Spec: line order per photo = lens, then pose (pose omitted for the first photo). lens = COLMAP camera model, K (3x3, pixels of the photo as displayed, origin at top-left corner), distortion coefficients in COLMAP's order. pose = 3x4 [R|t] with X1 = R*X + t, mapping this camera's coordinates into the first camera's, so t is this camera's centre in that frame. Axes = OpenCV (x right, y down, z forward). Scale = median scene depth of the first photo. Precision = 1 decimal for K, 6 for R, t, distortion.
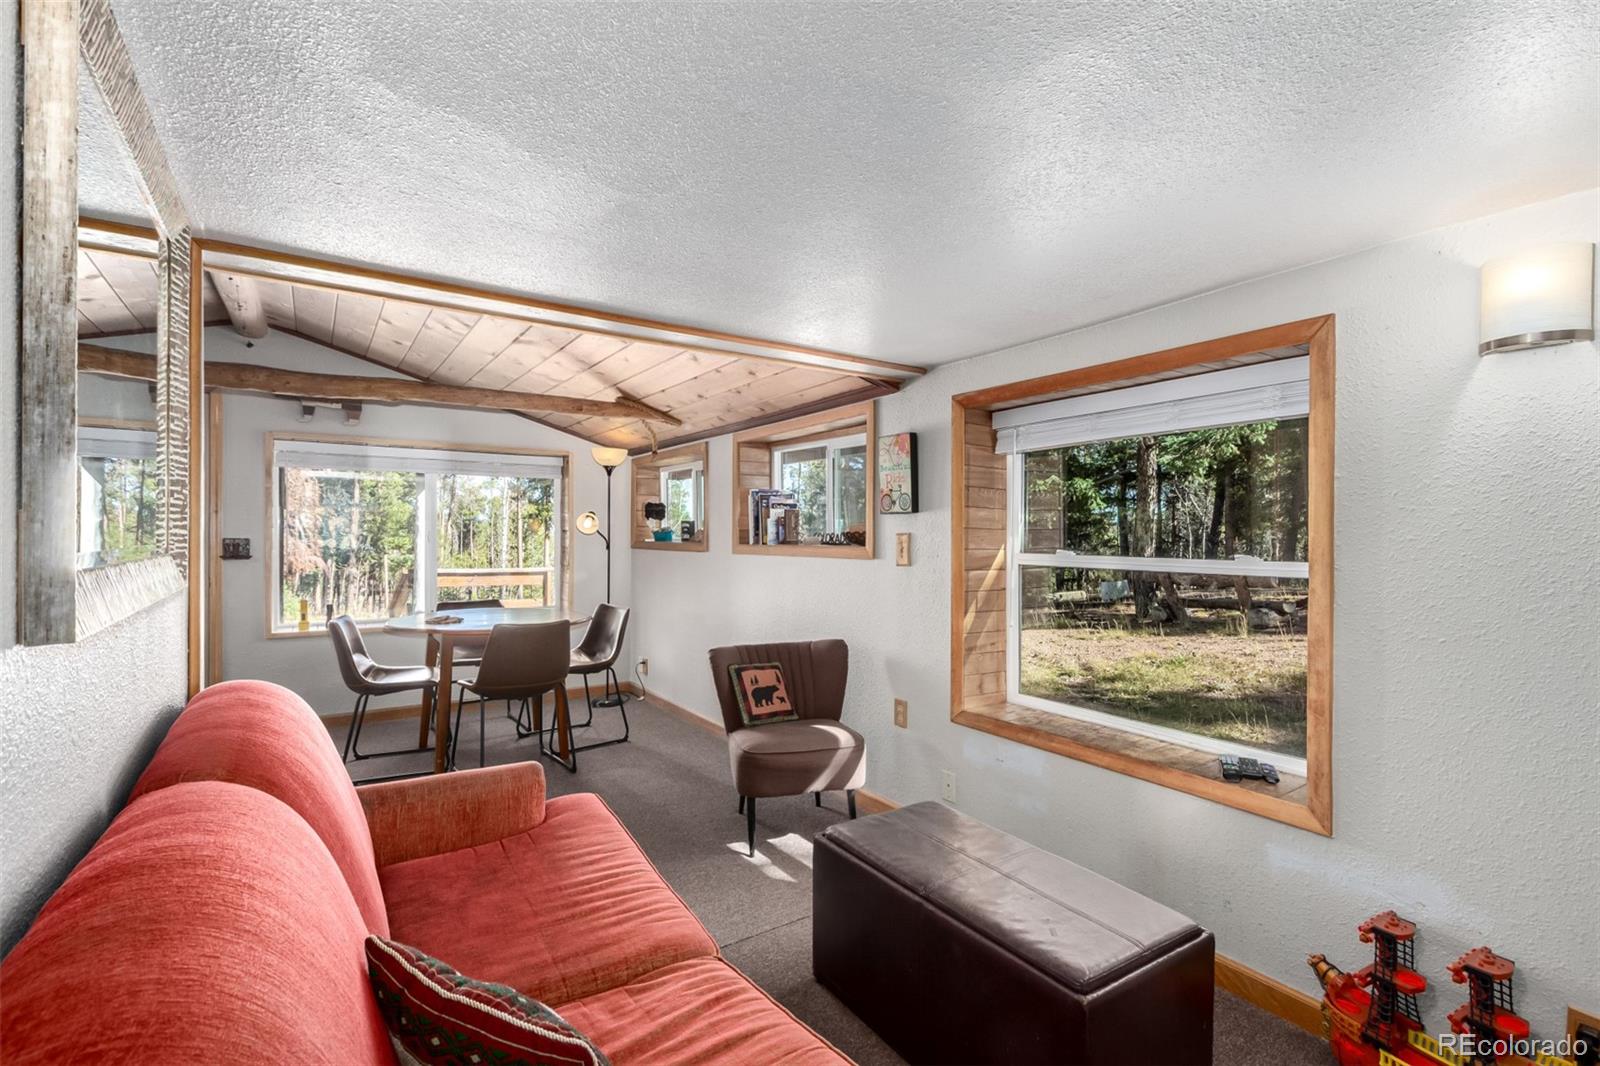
lens RADIAL K [[756.1, 0, 827.2], [0, 756.1, 537.7], [0, 0, 1]] dist [-0.000553, -0.000065]
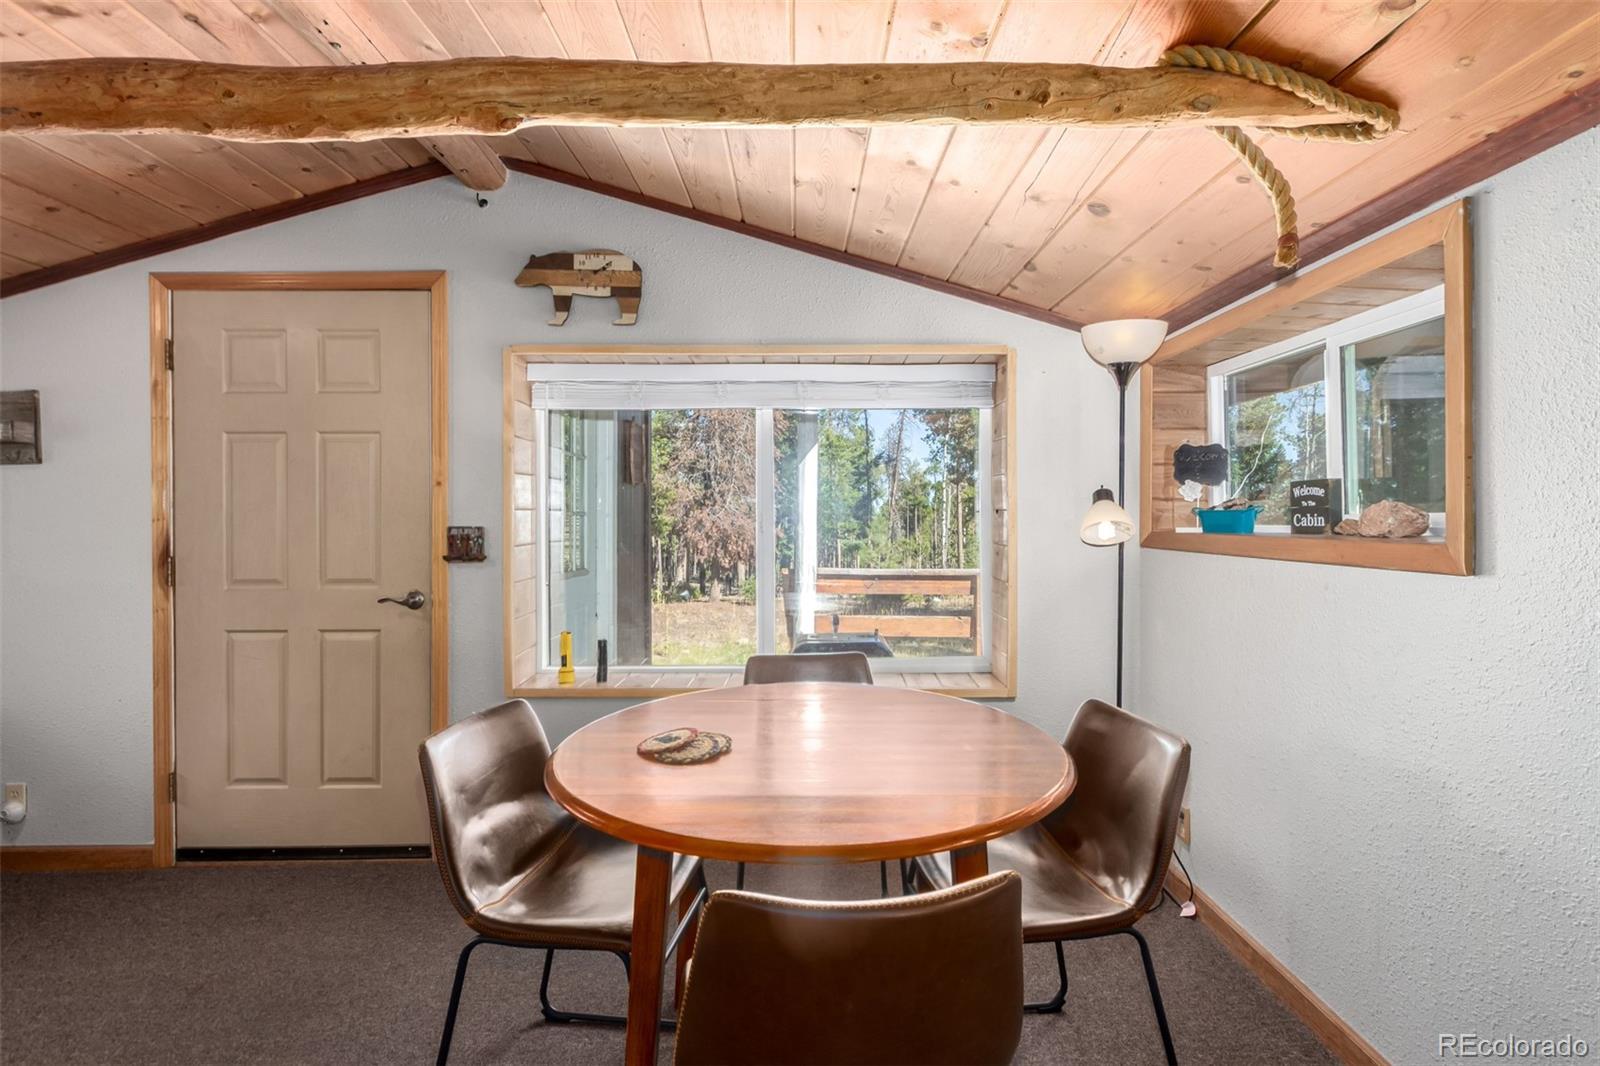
lens RADIAL K [[731.1, 0, 810.9], [0, 731.1, 514.5], [0, 0, 1]] dist [0.001359, 0.000382]
pose [[0.828645, -0.007931, -0.559718, -0.213078], [0.002687, 0.999944, -0.010191, -0.001753], [0.559767, 0.006941, 0.828621, 0.626688]]
